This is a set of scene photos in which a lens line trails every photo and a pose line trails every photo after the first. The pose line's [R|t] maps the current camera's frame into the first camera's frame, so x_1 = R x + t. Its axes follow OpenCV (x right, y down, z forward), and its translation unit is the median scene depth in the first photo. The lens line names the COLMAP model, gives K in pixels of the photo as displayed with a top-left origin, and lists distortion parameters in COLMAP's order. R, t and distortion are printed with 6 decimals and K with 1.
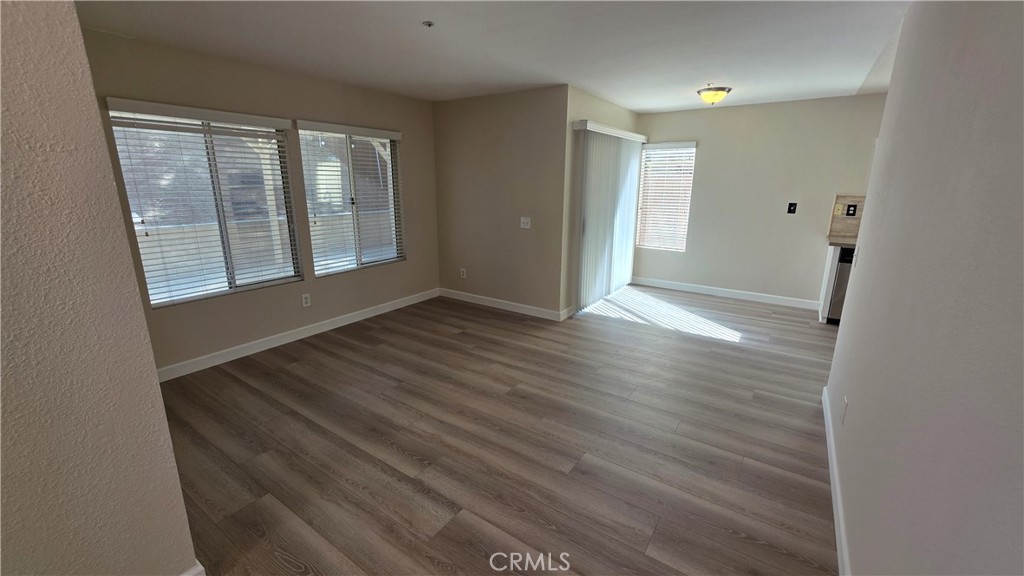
lens RADIAL K [[411.3, 0, 512.6], [0, 411.3, 282.3], [0, 0, 1]] dist [0.000839, -0.000613]
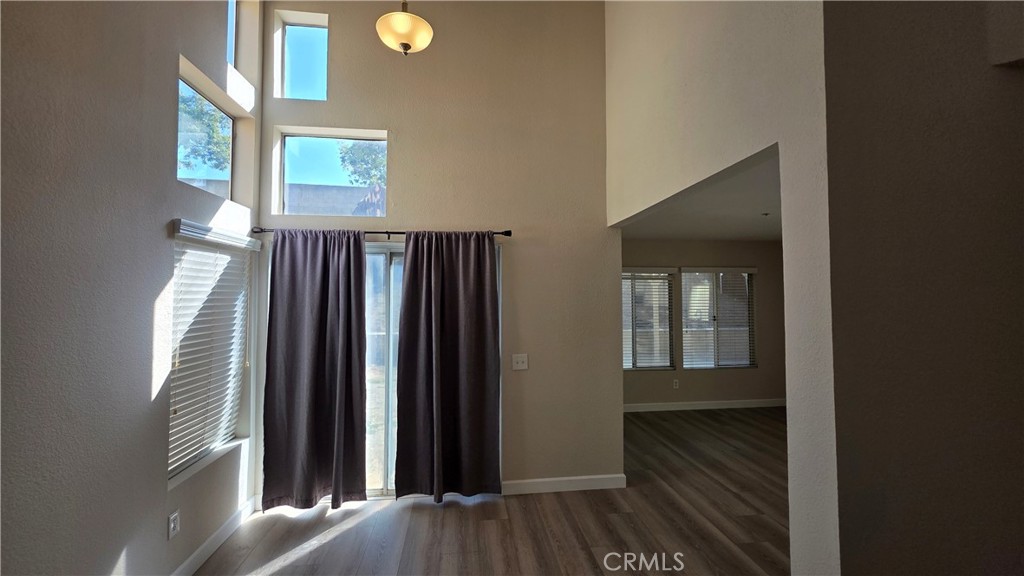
lens RADIAL K [[411.3, 0, 512.6], [0, 411.3, 282.3], [0, 0, 1]] dist [0.000839, -0.000613]
pose [[0.667659, -0.035212, -0.743634, 0.210701], [-0.173147, 0.964144, -0.201111, 0.090035], [0.724052, 0.263031, 0.637623, -0.448126]]
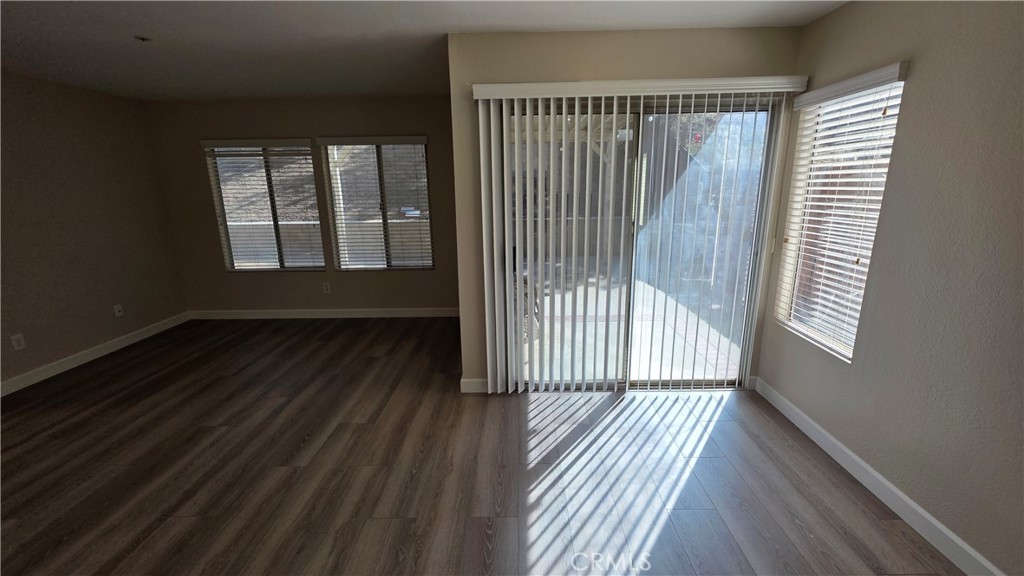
lens RADIAL K [[411.3, 0, 512.6], [0, 411.3, 282.3], [0, 0, 1]] dist [0.000839, -0.000613]
pose [[0.557132, 0.179937, -0.810695, 0.783485], [-0.181376, 0.979039, 0.092655, -0.185406], [0.810374, 0.095419, 0.578091, 0.759570]]
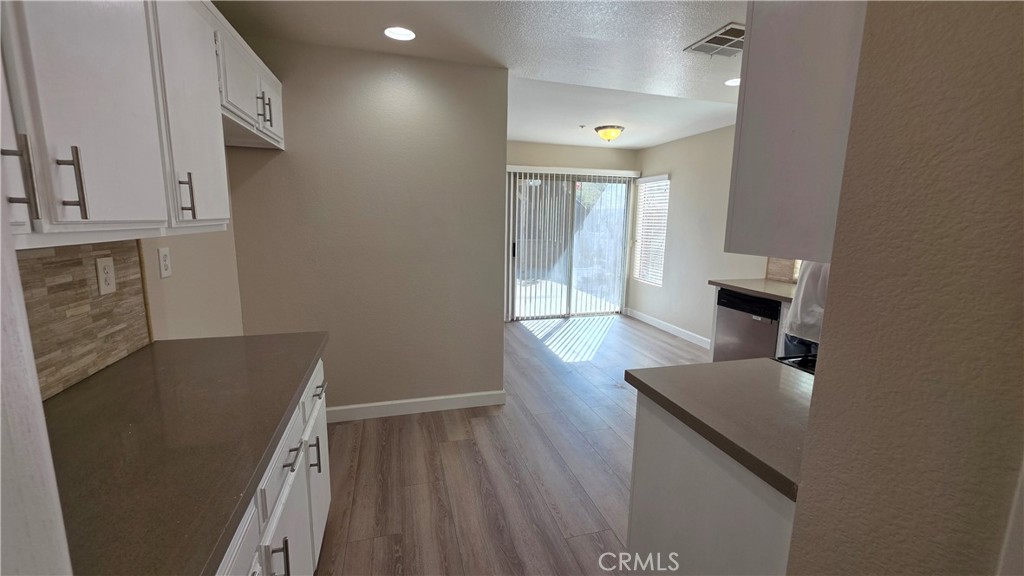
lens RADIAL K [[419.0, 0, 518.2], [0, 419.0, 290.4], [0, 0, 1]] dist [0.000830, -0.000104]
pose [[0.777251, 0.113043, -0.618952, 1.101208], [-0.163415, 0.986238, -0.025087, 0.011257], [0.607599, 0.120645, 0.785028, 0.074760]]
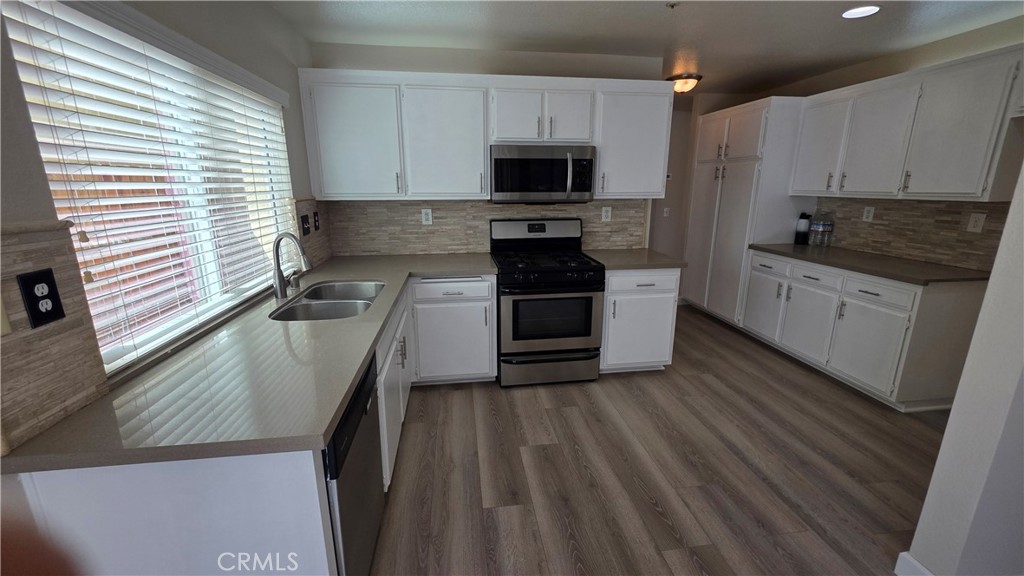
lens RADIAL K [[411.3, 0, 512.6], [0, 411.3, 282.3], [0, 0, 1]] dist [0.000839, -0.000613]
pose [[-0.669669, -0.180635, 0.720357, 0.612875], [0.174678, 0.904447, 0.389184, -0.260327], [-0.721824, 0.386455, -0.574127, 1.115001]]
